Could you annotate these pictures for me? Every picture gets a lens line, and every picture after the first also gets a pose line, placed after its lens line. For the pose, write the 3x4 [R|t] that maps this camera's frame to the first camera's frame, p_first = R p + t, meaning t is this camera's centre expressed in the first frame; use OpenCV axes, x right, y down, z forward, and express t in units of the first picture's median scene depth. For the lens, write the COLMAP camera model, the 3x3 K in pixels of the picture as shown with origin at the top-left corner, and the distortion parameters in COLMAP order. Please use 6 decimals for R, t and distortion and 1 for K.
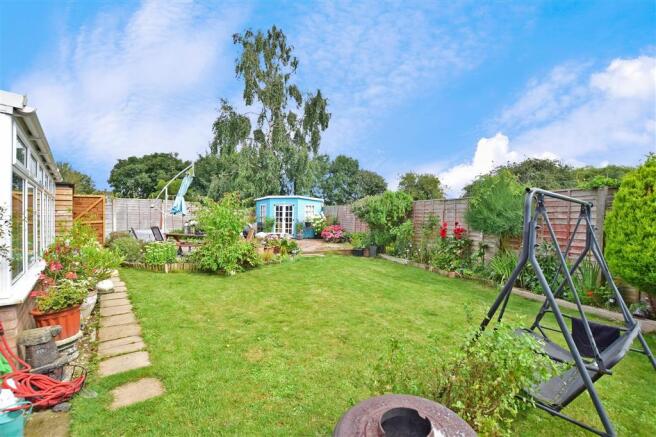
lens RADIAL K [[281.5, 0, 327.5], [0, 281.5, 218.6], [0, 0, 1]] dist [-0.000004, -0.000010]
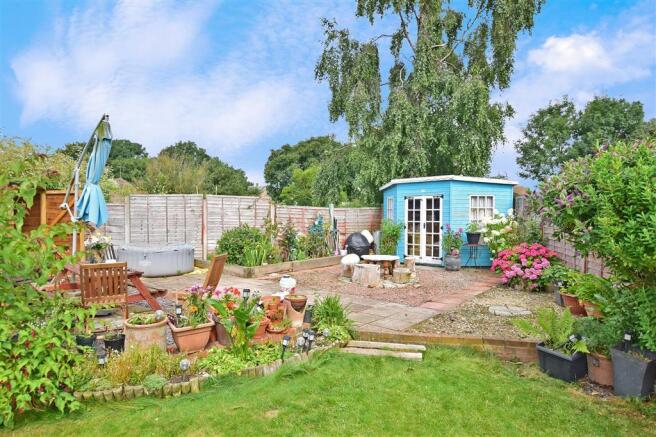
lens RADIAL K [[373.1, 0, 328.6], [0, 373.1, 215.9], [0, 0, 1]] dist [-0.007496, -0.001355]
pose [[0.816219, -0.003698, -0.577731, 0.085766], [0.000536, 0.999984, -0.005643, -0.010853], [0.577743, 0.004296, 0.816207, 0.375380]]
